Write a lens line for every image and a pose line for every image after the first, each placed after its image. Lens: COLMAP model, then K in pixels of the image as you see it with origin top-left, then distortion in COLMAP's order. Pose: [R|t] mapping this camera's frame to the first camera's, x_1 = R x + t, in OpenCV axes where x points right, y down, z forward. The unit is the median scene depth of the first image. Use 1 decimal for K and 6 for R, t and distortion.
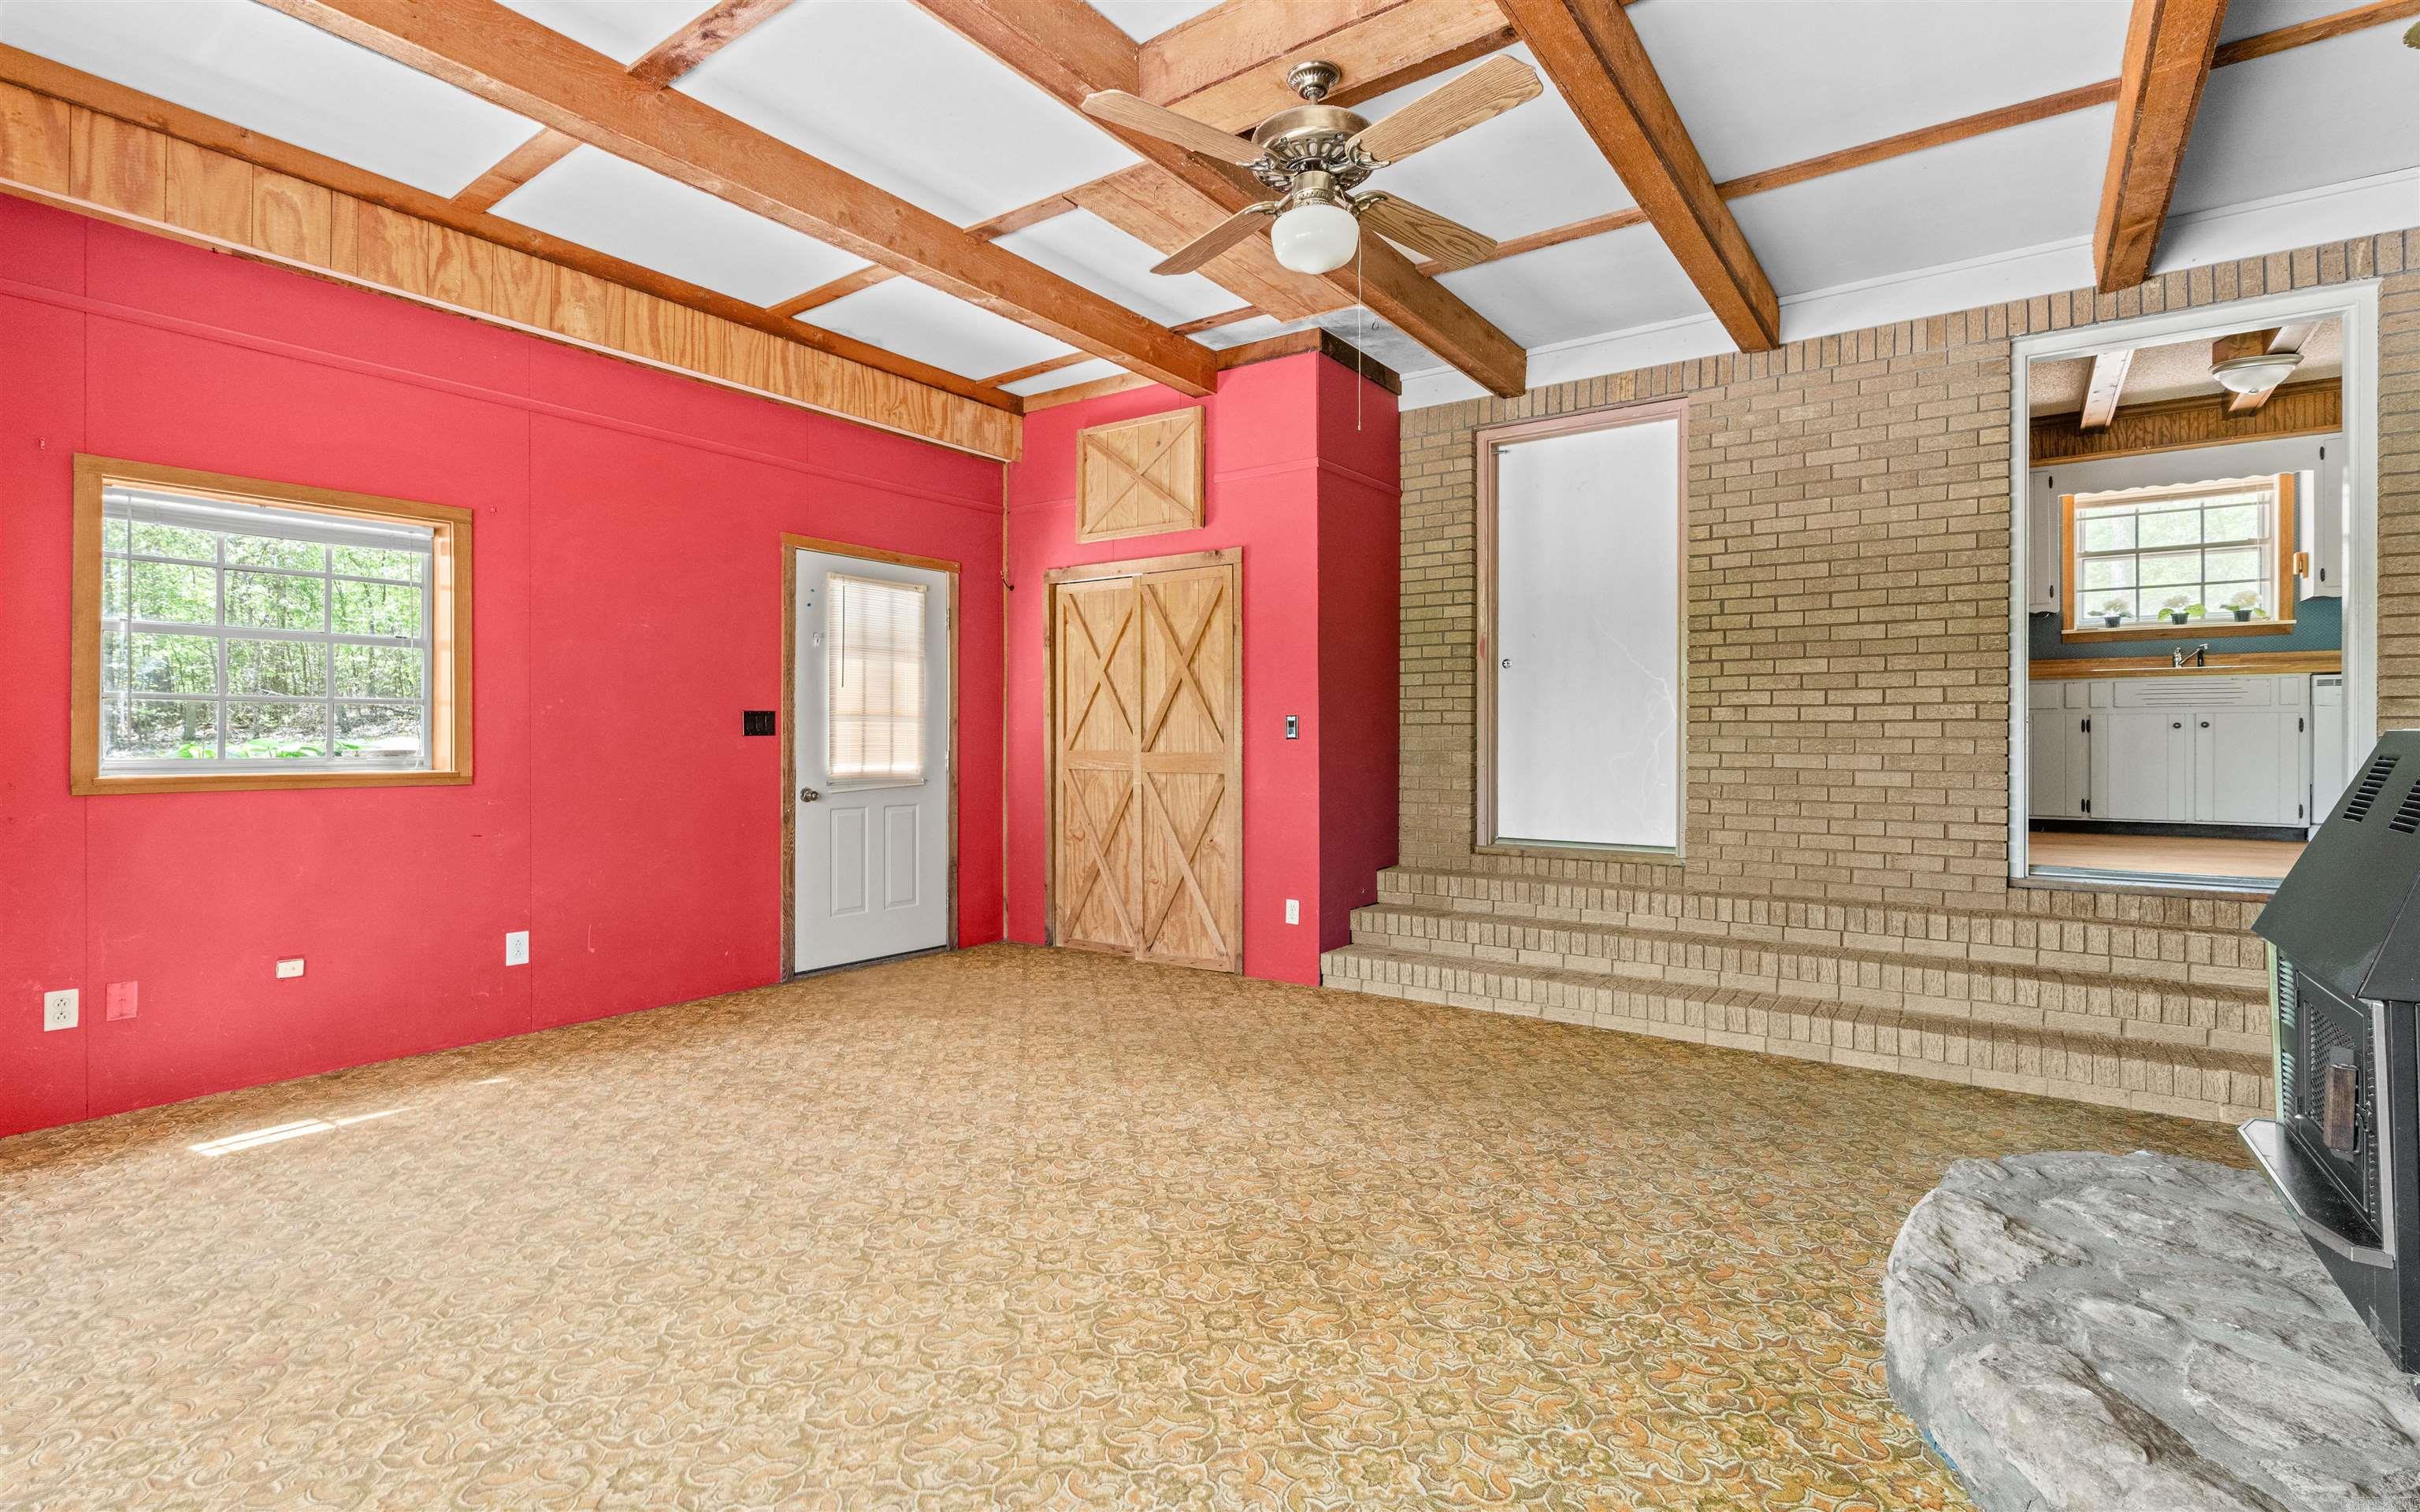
lens RADIAL K [[1109.3, 0, 1214.9], [0, 1109.3, 750.9], [0, 0, 1]] dist [-0.012203, 0.000606]
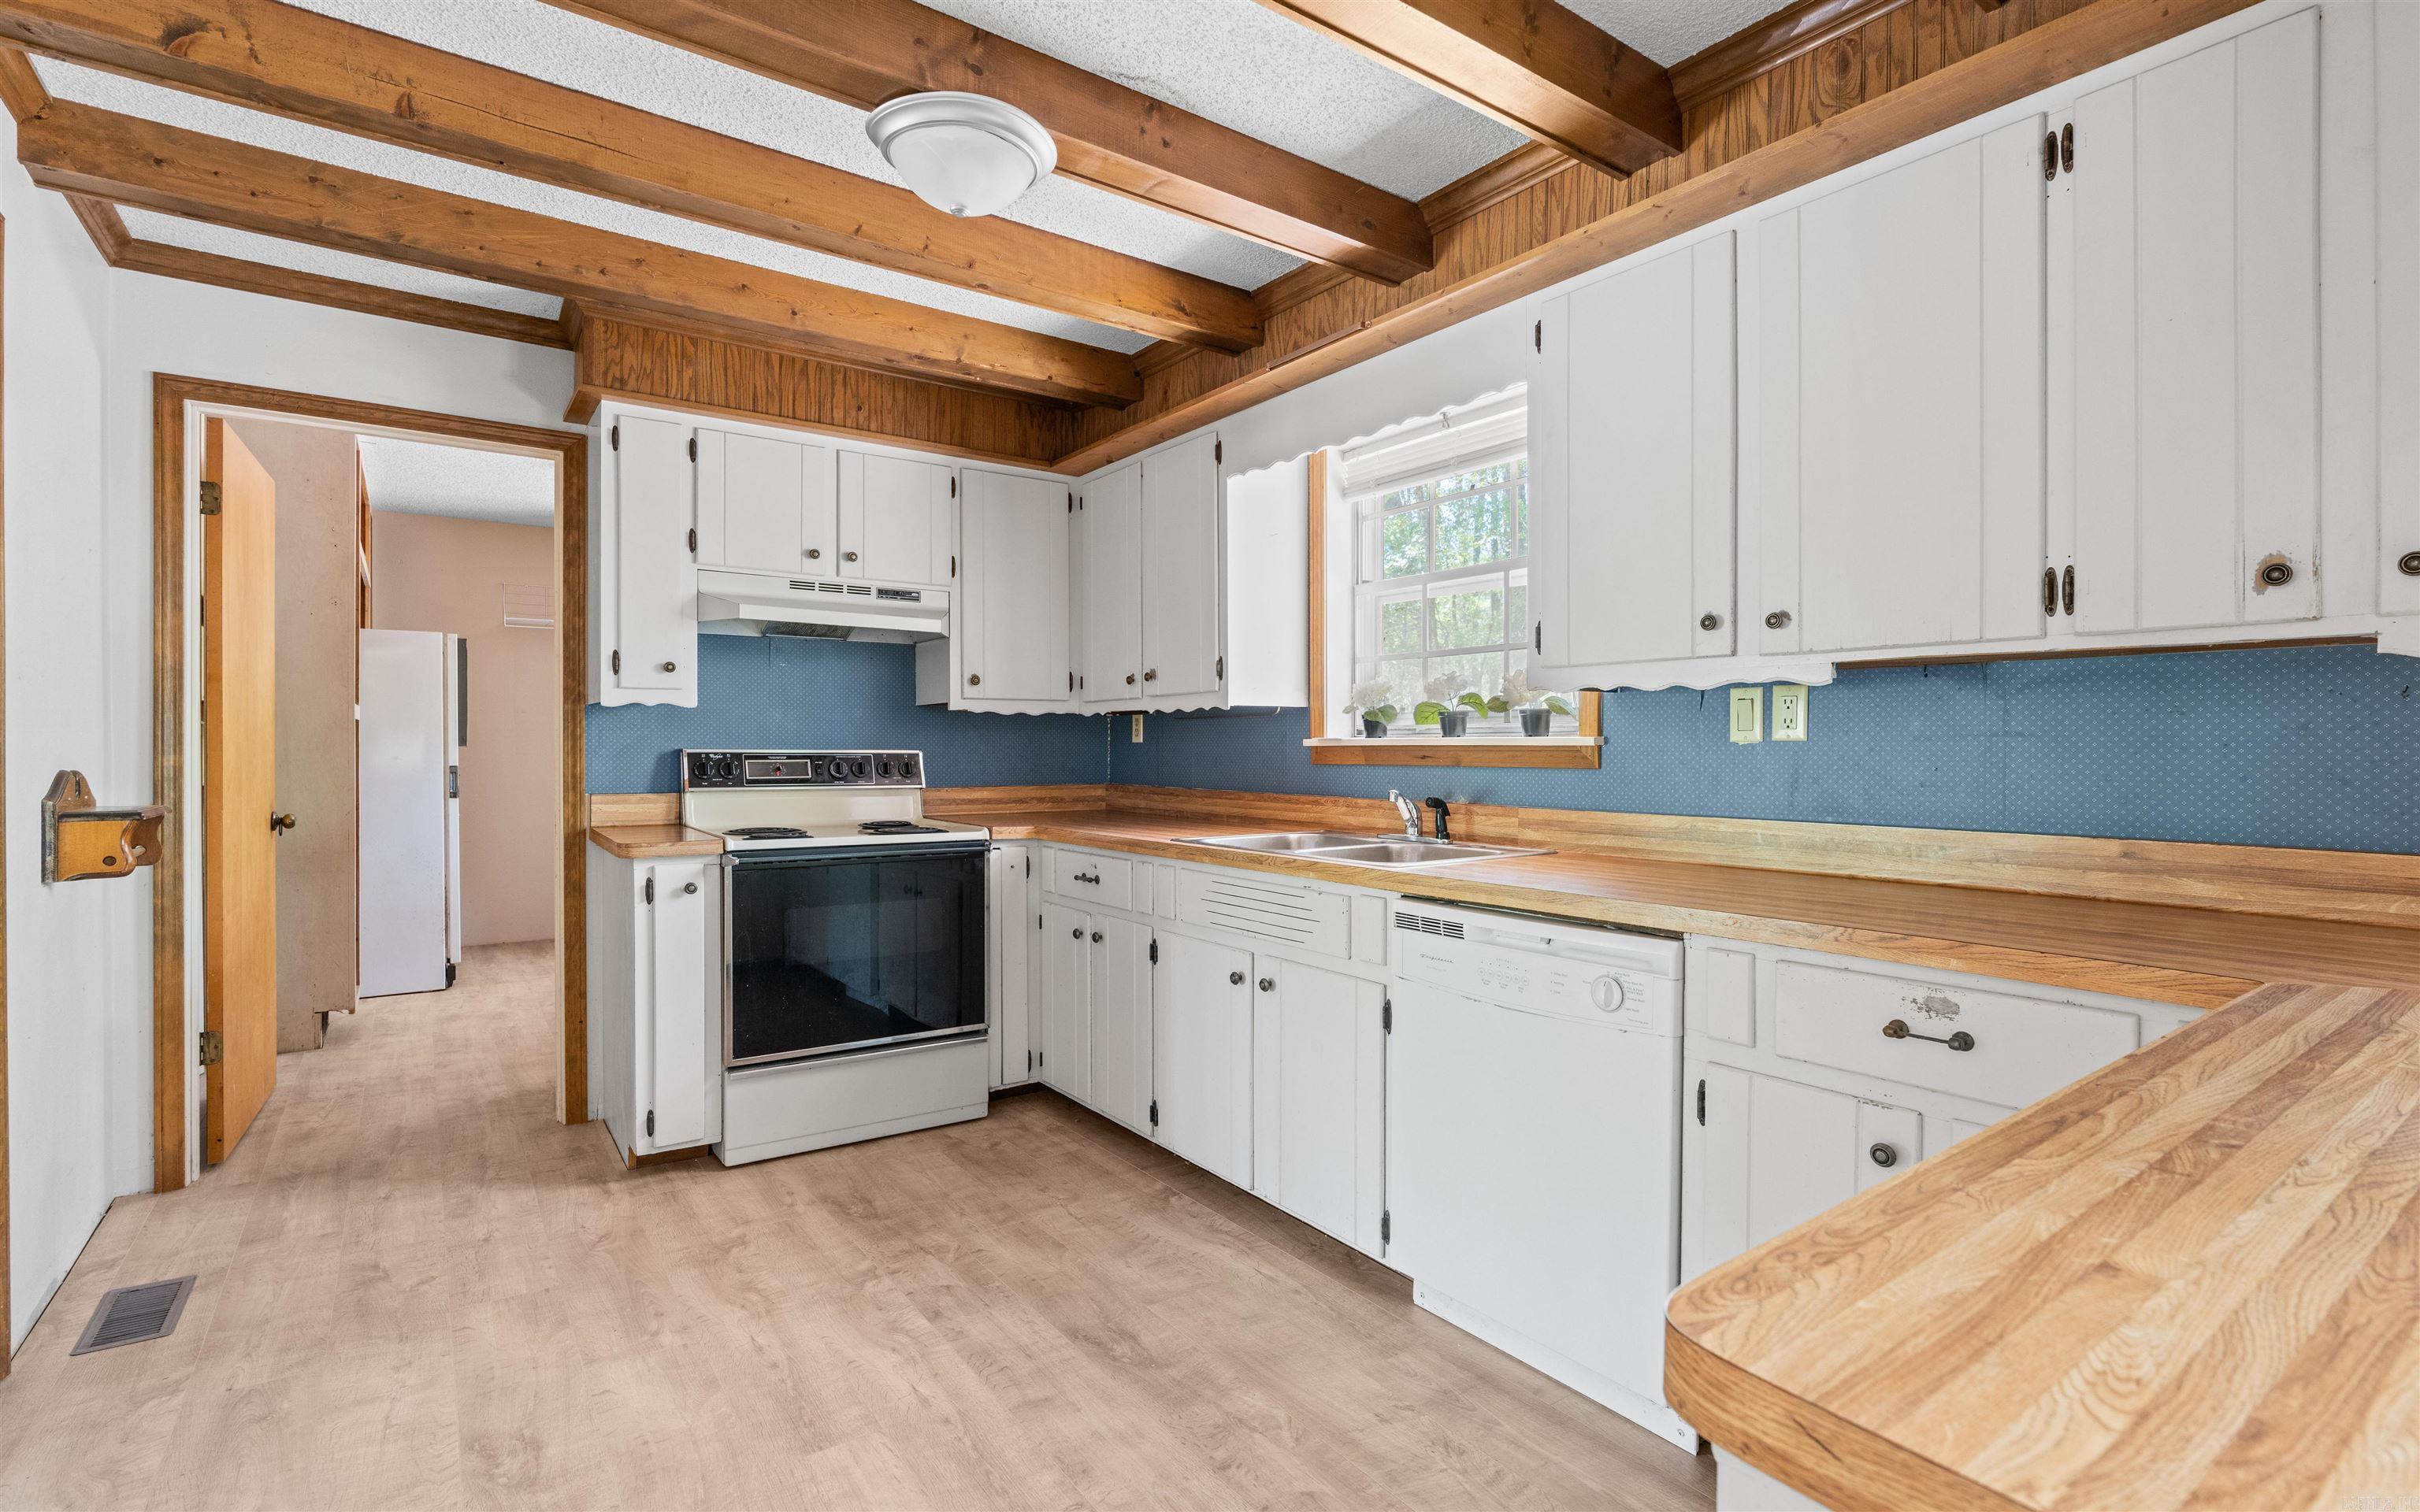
lens RADIAL K [[1109.3, 0, 1204.9], [0, 1109.3, 757.3], [0, 0, 1]] dist [-0.012203, 0.000606]
pose [[0.945585, 0.009960, -0.325224, 0.970752], [-0.010728, 0.999942, -0.000570, -0.108686], [0.325199, 0.004027, 0.945637, 0.542815]]
